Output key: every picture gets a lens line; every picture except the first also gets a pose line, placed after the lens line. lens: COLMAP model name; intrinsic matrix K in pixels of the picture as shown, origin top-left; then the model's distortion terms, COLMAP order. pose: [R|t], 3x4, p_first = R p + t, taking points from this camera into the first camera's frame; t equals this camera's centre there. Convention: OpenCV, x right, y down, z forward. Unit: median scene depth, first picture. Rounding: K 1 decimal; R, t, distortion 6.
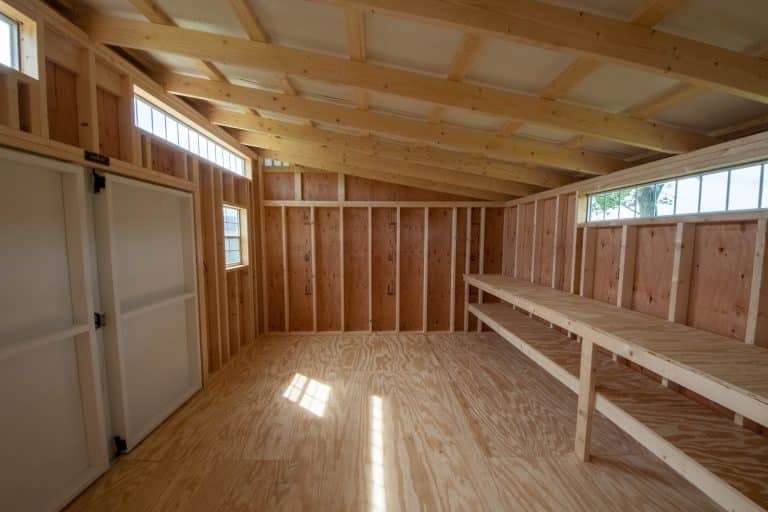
lens RADIAL K [[289.6, 0, 382.9], [0, 289.6, 265.3], [0, 0, 1]] dist [0.000085, -0.012285]
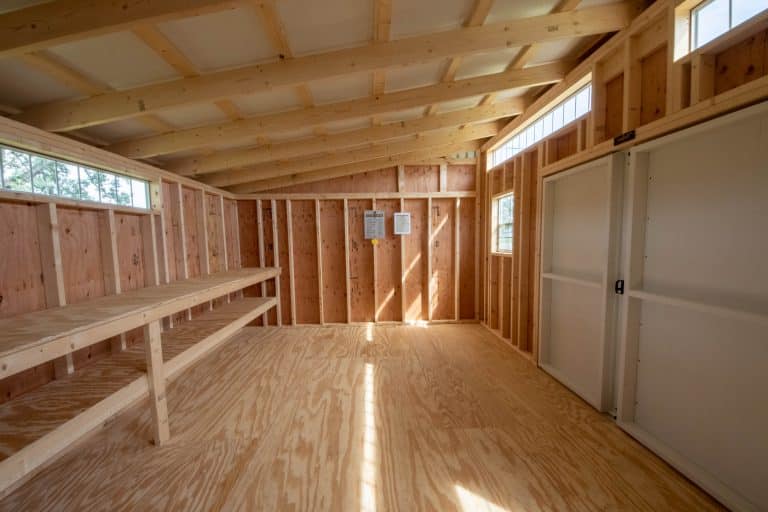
lens RADIAL K [[283.2, 0, 383.5], [0, 283.2, 264.8], [0, 0, 1]] dist [0.026103, -0.015846]
pose [[-0.999703, 0.015422, -0.018860, -0.049497], [0.011761, 0.983449, 0.180804, -0.085876], [0.021336, 0.180529, -0.983338, 1.664465]]
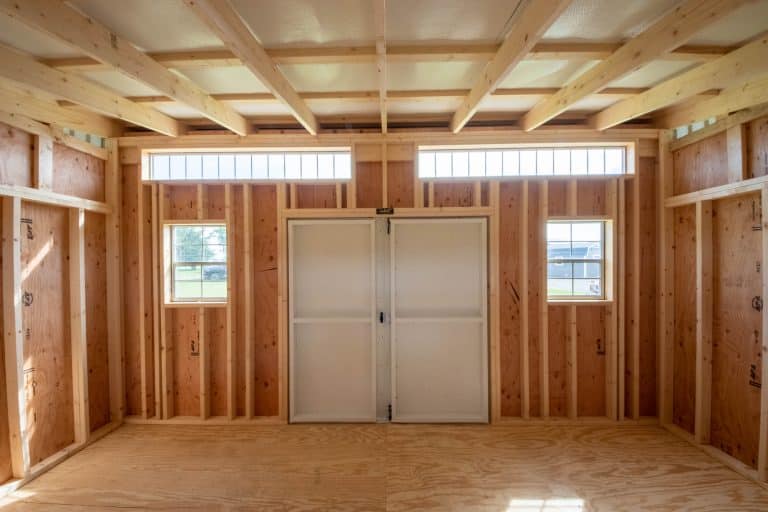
lens RADIAL K [[283.2, 0, 383.5], [0, 283.2, 264.8], [0, 0, 1]] dist [0.026103, -0.015846]
pose [[-0.050327, -0.000347, -0.998733, 0.396395], [-0.083777, 0.996477, 0.003875, -0.074506], [0.995213, 0.083866, -0.050179, 0.850715]]
